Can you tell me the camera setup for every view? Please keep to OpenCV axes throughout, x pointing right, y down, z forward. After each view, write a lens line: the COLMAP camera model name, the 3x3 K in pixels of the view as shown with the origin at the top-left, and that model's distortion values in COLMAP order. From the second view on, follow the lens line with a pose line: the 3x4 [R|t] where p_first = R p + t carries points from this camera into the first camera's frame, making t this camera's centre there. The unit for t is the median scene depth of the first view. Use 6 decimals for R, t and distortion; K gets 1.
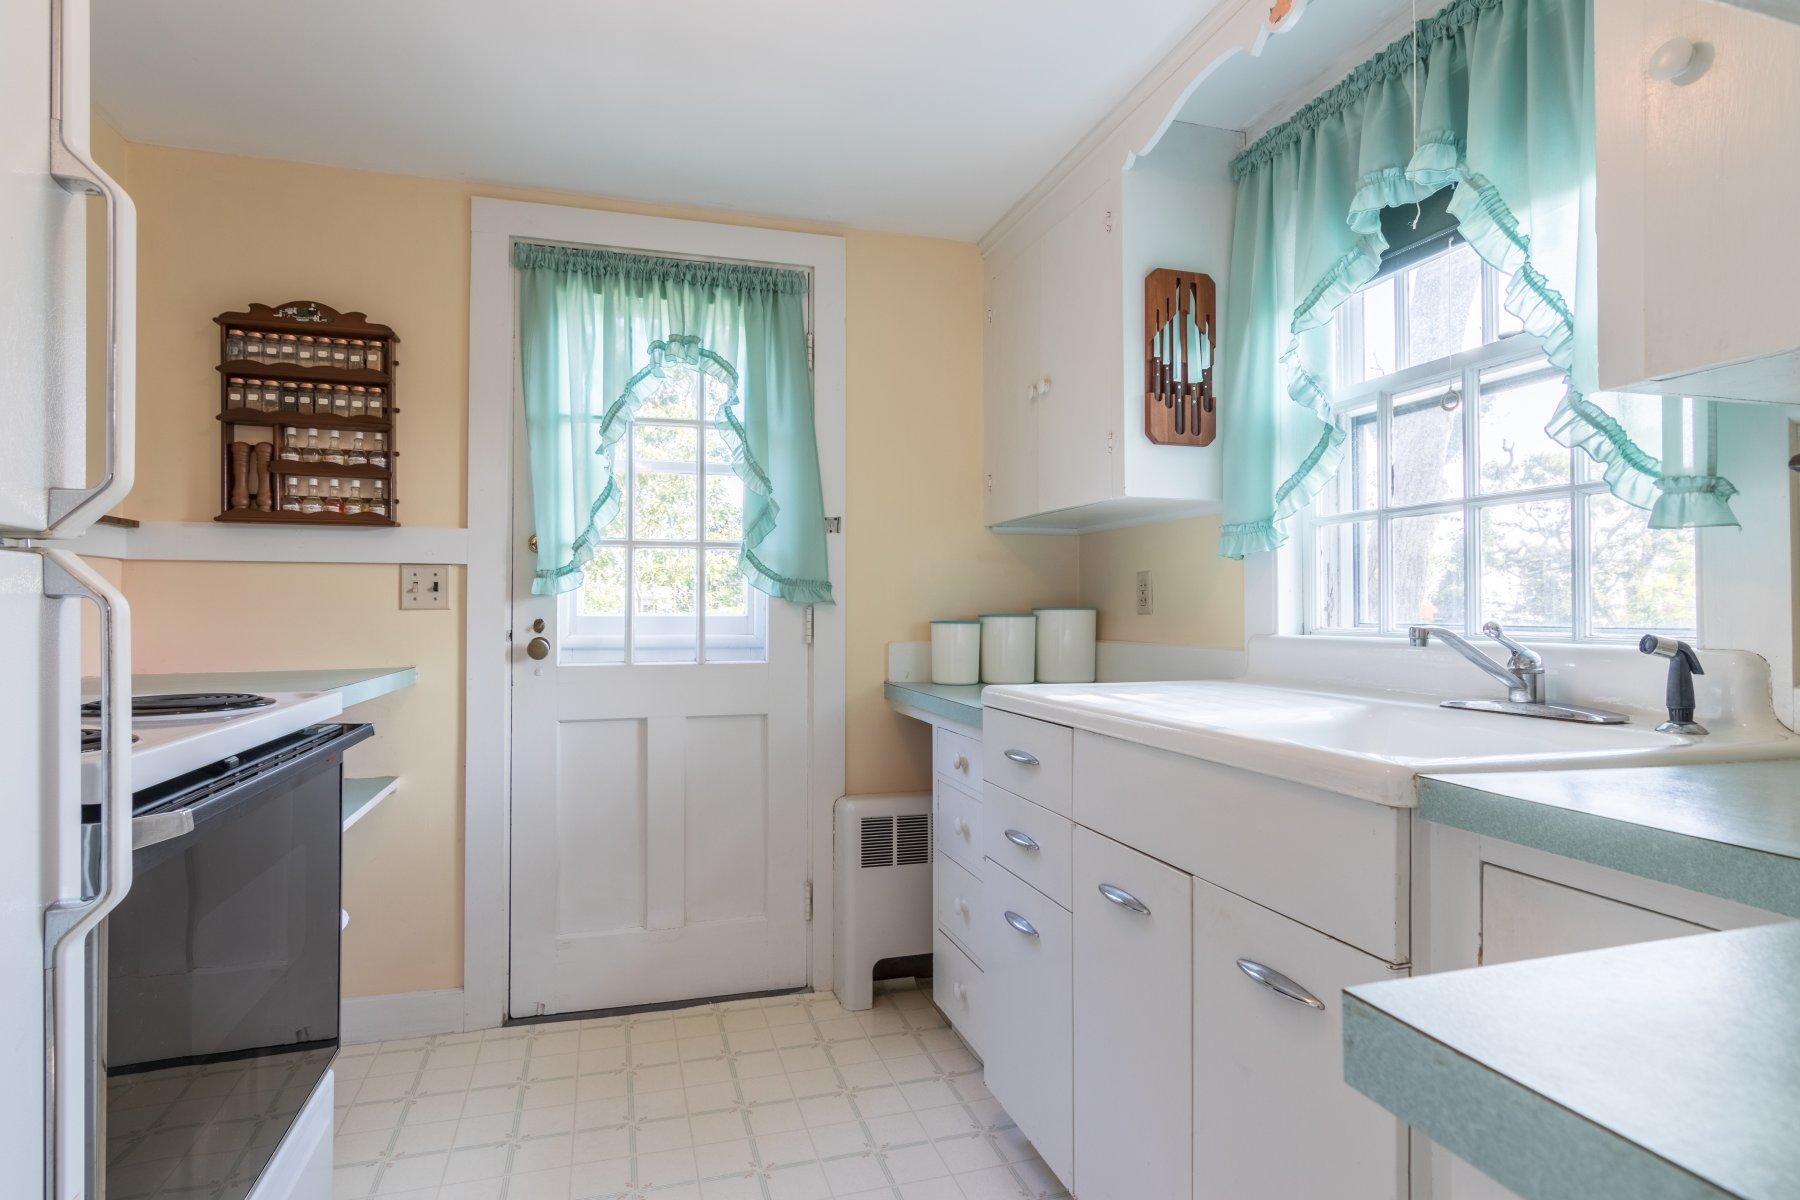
lens RADIAL K [[915.9, 0, 902.7], [0, 915.9, 609.0], [0, 0, 1]] dist [-0.005523, 0.000764]
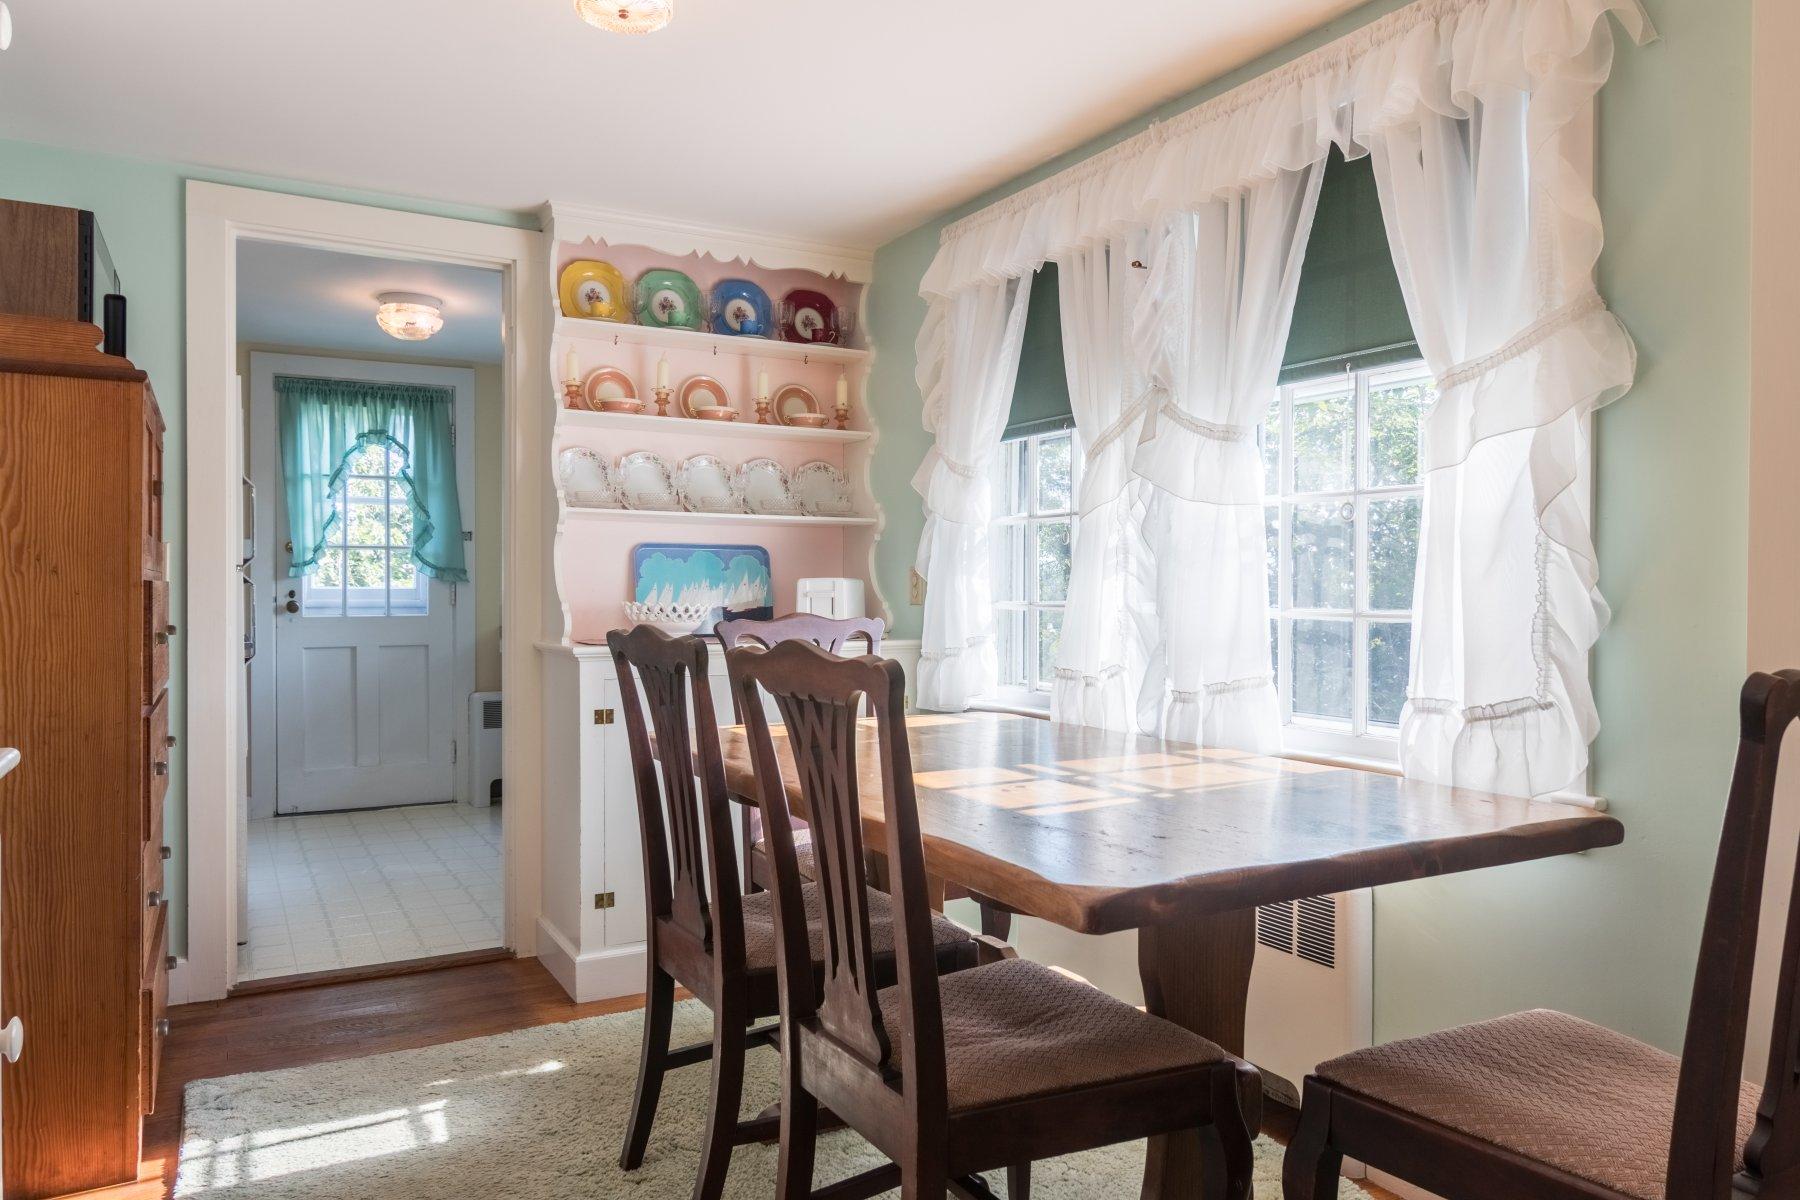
lens RADIAL K [[1232.4, 0, 891.9], [0, 1232.4, 604.5], [0, 0, 1]] dist [-0.023851, 0.001036]
pose [[0.981564, -0.001460, 0.191128, 0.279858], [-0.002654, 0.999770, 0.021268, -0.014525], [-0.191115, -0.021383, 0.981335, -1.503341]]
